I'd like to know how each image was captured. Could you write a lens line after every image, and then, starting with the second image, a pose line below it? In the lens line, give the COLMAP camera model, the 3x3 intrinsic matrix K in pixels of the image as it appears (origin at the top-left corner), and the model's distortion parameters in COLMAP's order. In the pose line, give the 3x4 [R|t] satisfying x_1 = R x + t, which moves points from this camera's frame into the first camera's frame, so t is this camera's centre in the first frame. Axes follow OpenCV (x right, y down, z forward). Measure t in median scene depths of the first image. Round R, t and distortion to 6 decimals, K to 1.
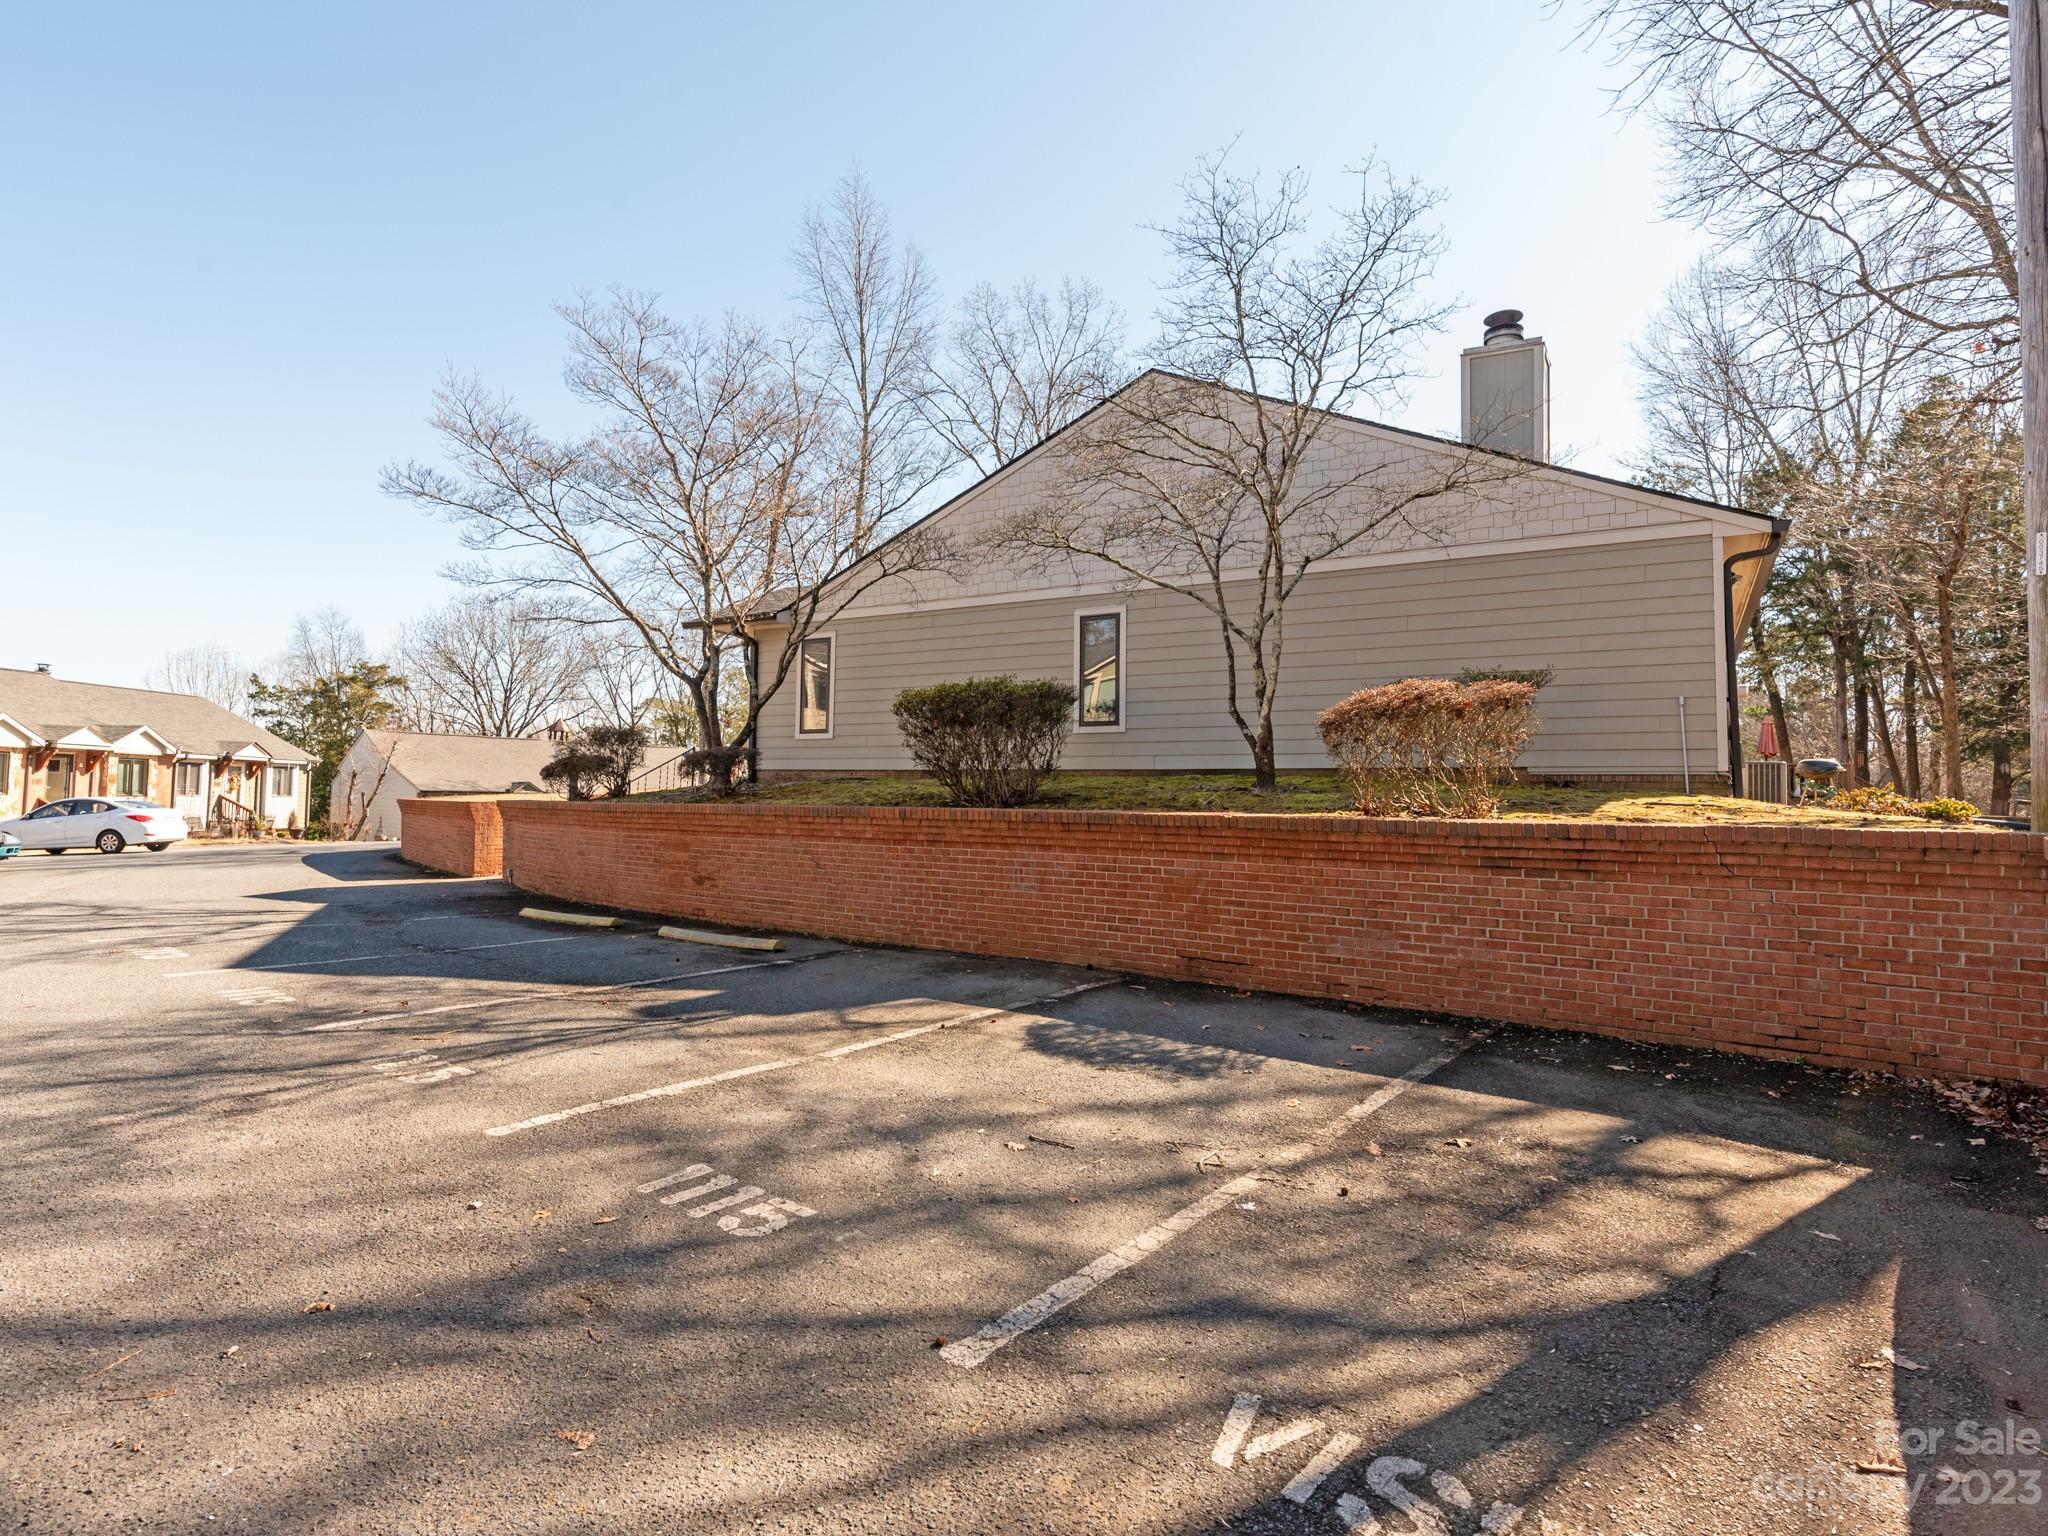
lens RADIAL K [[1064.2, 0, 1022.3], [0, 1064.2, 753.2], [0, 0, 1]] dist [0.002917, -0.005393]
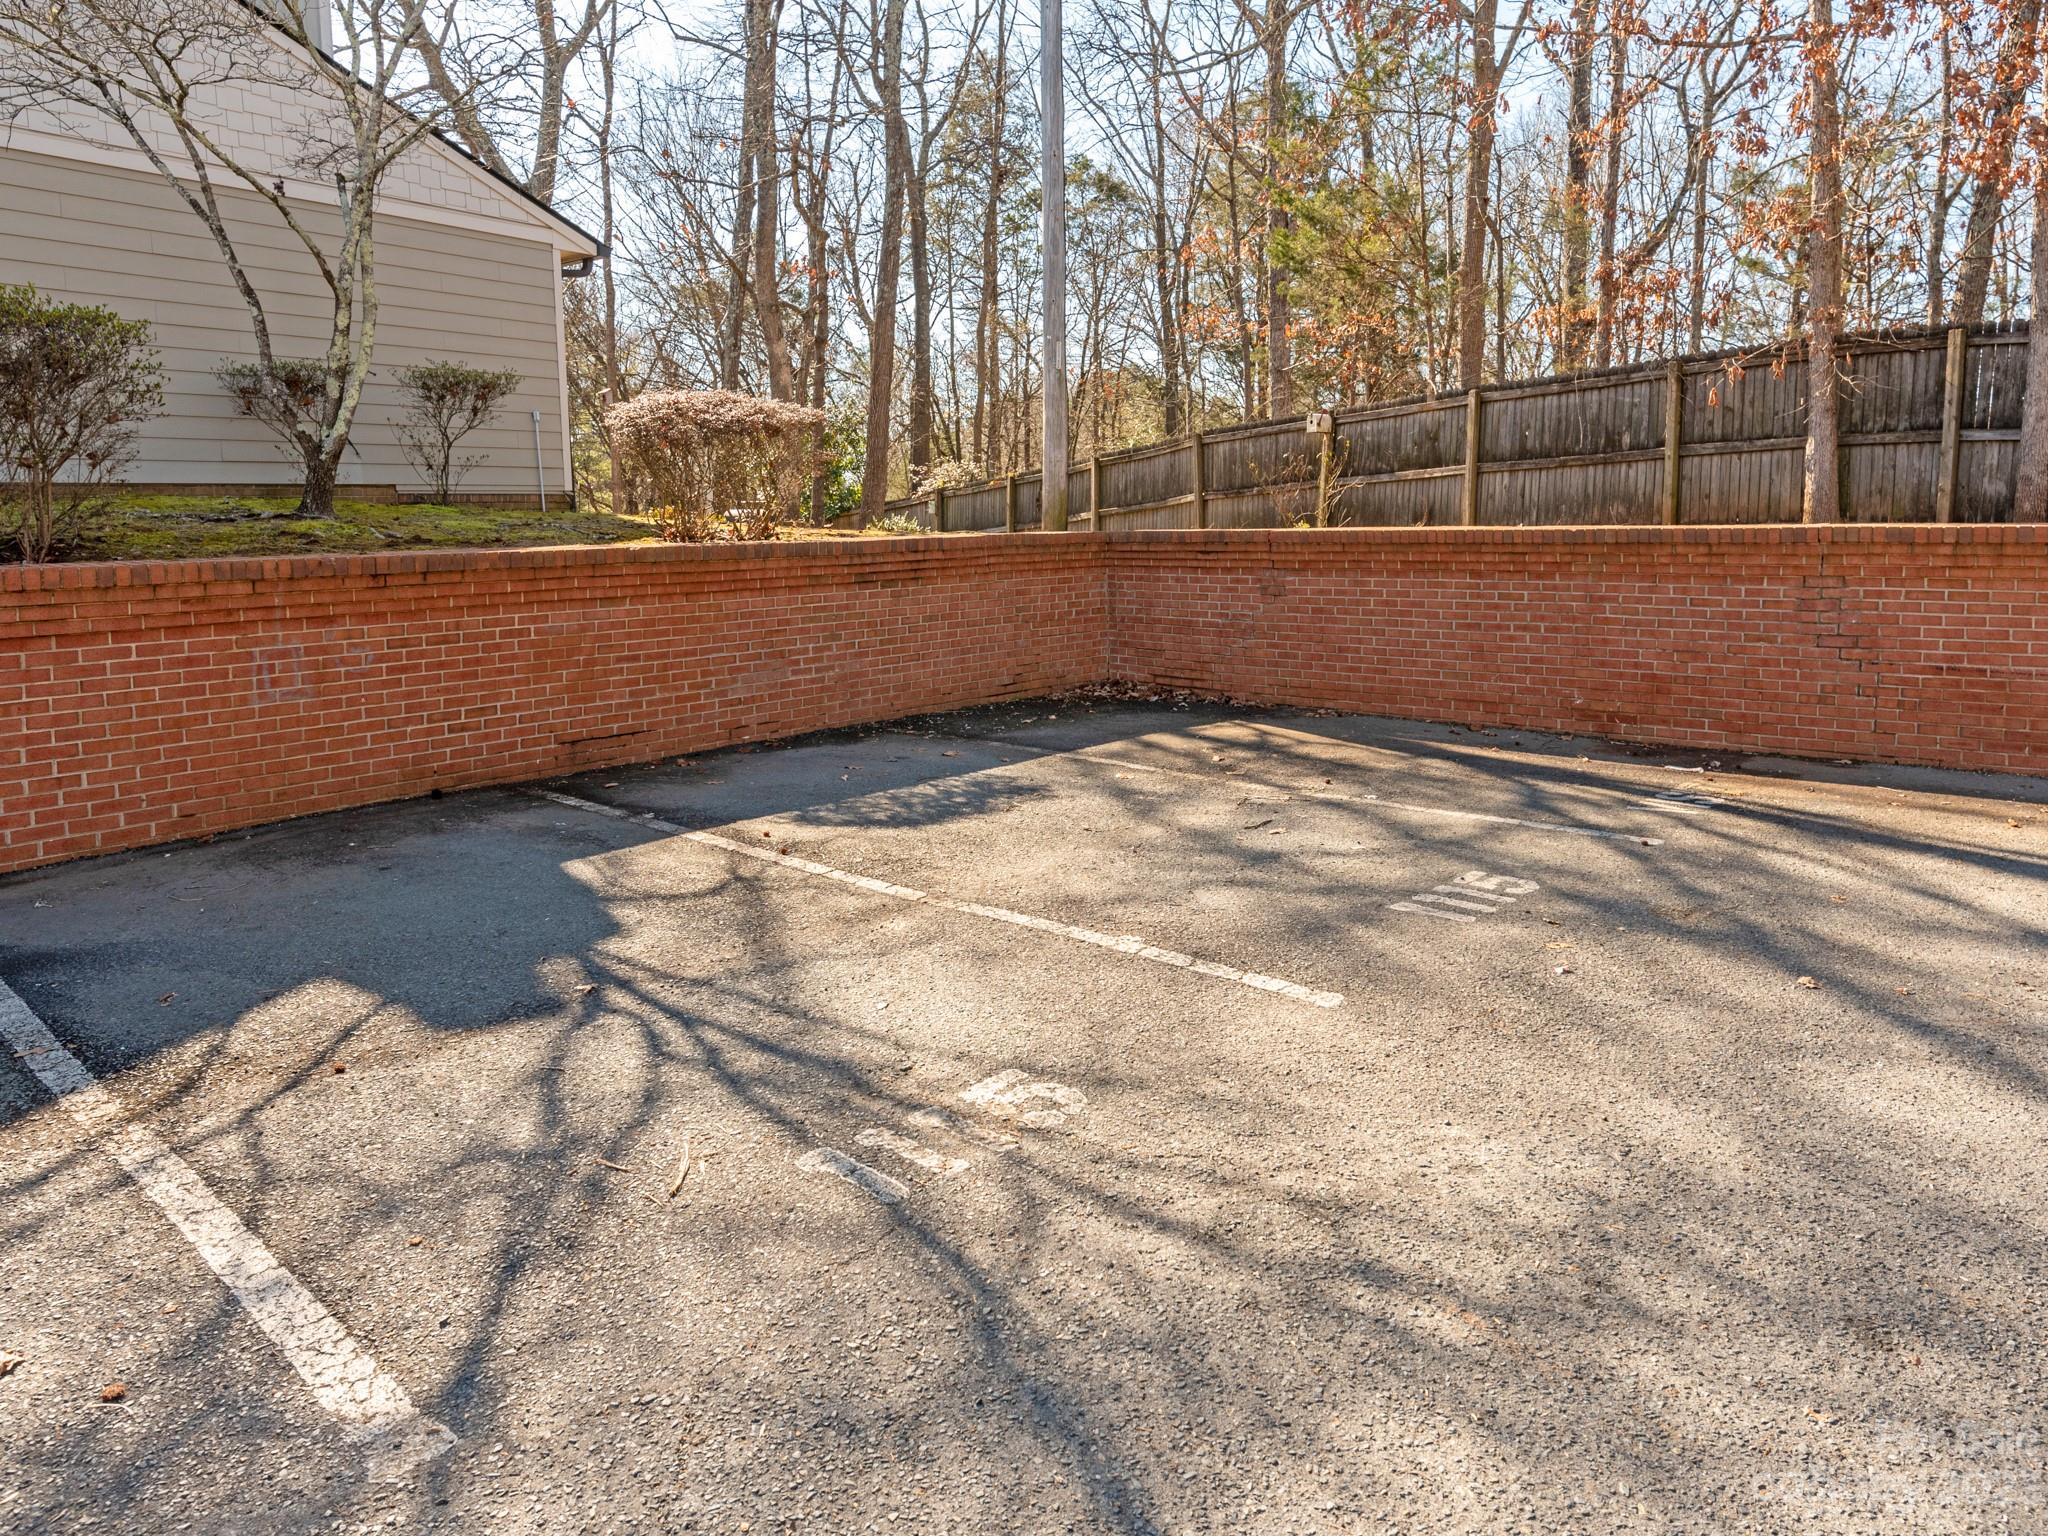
lens RADIAL K [[1296.1, 0, 1024.1], [0, 1296.1, 755.8], [0, 0, 1]] dist [-0.006546, -0.001686]
pose [[0.093739, -0.197122, 0.975887, -0.776005], [-0.023750, 0.979482, 0.200130, 0.012141], [-0.995314, -0.041937, 0.087134, 0.657731]]
